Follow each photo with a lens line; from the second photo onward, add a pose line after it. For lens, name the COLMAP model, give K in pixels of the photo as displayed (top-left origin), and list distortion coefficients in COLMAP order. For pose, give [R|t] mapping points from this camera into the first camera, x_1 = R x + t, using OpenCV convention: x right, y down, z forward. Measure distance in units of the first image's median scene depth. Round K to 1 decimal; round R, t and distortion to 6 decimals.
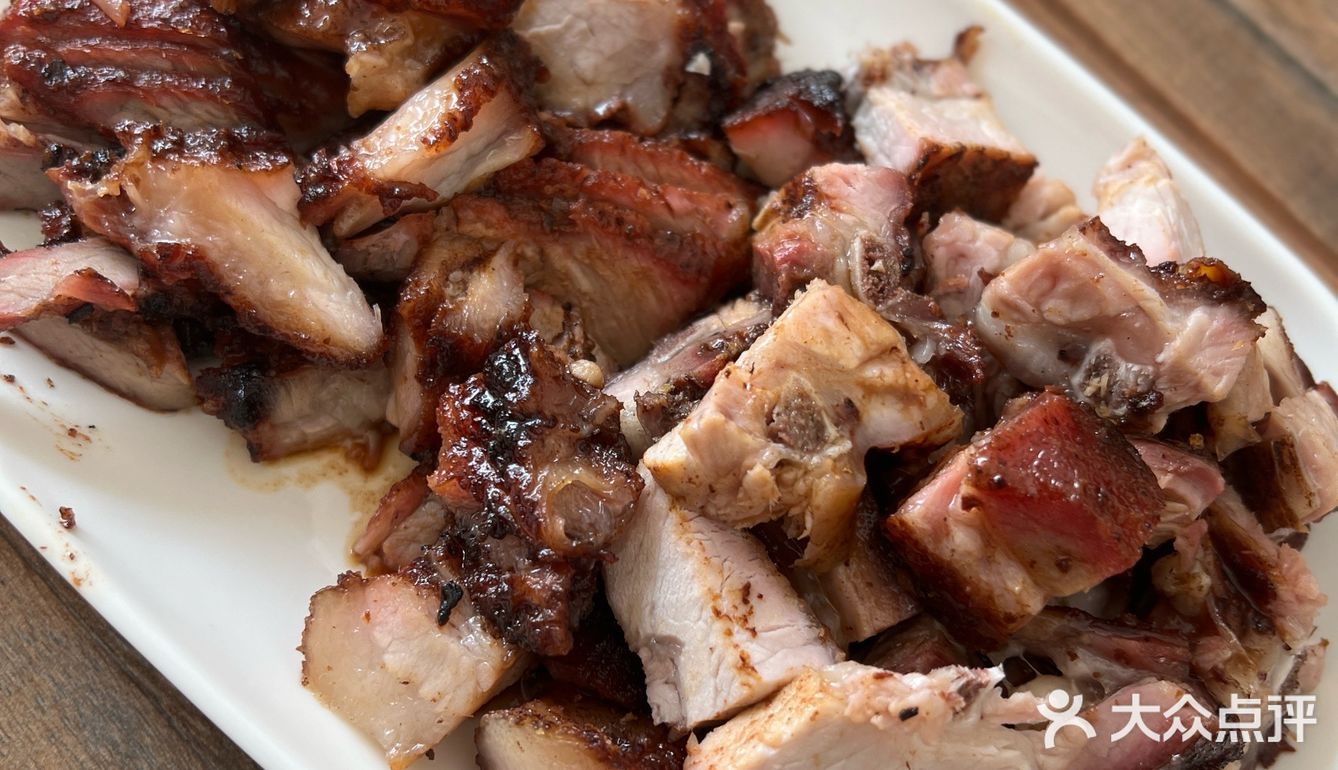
lens RADIAL K [[1691.0, 0, 672.9], [0, 1691.0, 390.1], [0, 0, 1]] dist [-0.034241, 0.000000]
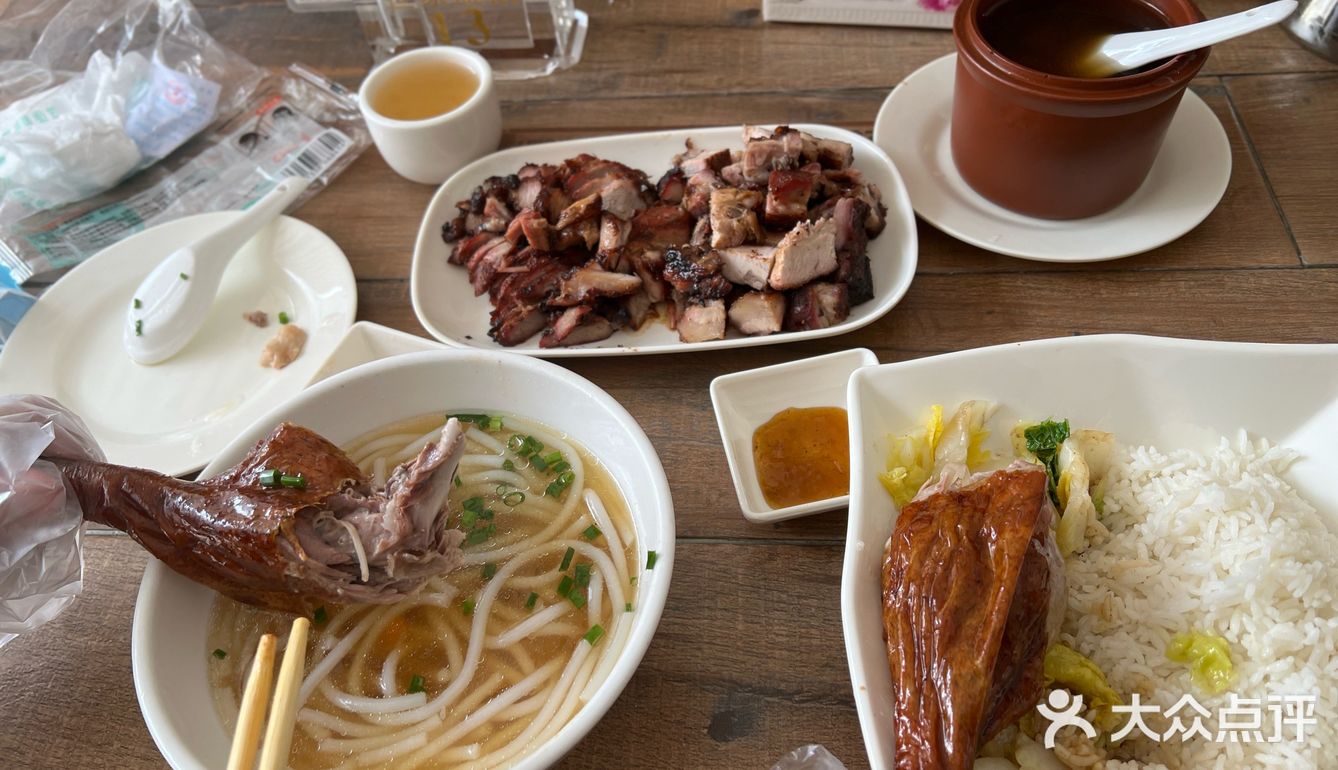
lens RADIAL K [[1691.0, 0, 666.1], [0, 1691.0, 384.6], [0, 0, 1]] dist [-0.034241, 0.000000]
pose [[0.721116, -0.659040, 0.213678, -1.111851], [0.690987, 0.706540, -0.152771, 0.768717], [-0.050290, 0.257814, 0.964885, -2.656286]]
